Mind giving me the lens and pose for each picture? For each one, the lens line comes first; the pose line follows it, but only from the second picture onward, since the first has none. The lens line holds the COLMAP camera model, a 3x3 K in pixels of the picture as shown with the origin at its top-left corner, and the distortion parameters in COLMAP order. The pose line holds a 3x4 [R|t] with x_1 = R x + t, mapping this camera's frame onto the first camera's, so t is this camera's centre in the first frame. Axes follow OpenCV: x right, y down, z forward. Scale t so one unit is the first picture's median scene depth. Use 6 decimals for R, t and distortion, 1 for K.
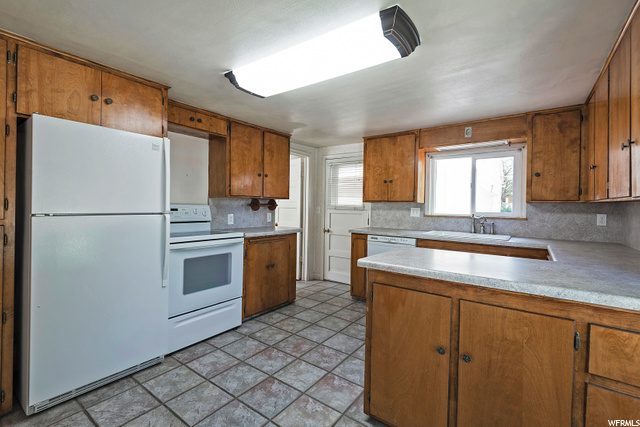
lens RADIAL K [[299.9, 0, 320.4], [0, 299.9, 208.6], [0, 0, 1]] dist [0.021299, -0.002677]
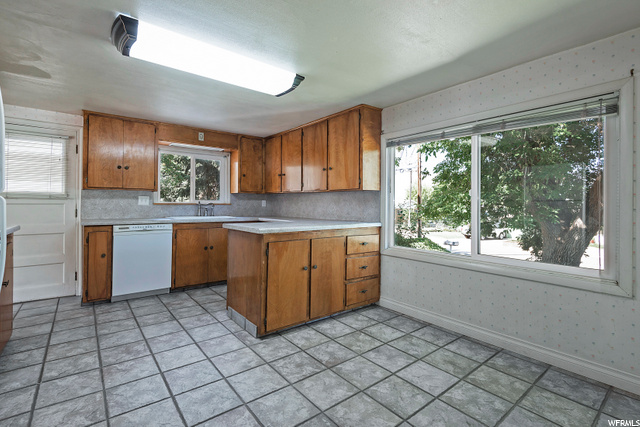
lens RADIAL K [[299.9, 0, 319.9], [0, 299.9, 206.8], [0, 0, 1]] dist [0.021299, -0.002677]
pose [[0.256831, -0.019410, 0.966261, -0.712396], [0.010308, 0.999796, 0.017343, 0.029118], [-0.966401, 0.005506, 0.256979, 0.225749]]
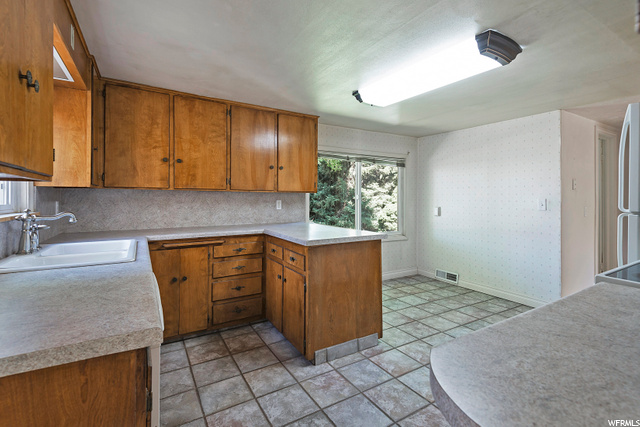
lens RADIAL K [[299.9, 0, 339.3], [0, 299.9, 199.1], [0, 0, 1]] dist [0.021299, -0.002677]
pose [[-0.940529, -0.021294, 0.339044, -0.087520], [-0.015886, 0.999699, 0.018717, -0.013294], [-0.339340, 0.012218, -0.940584, 1.519270]]
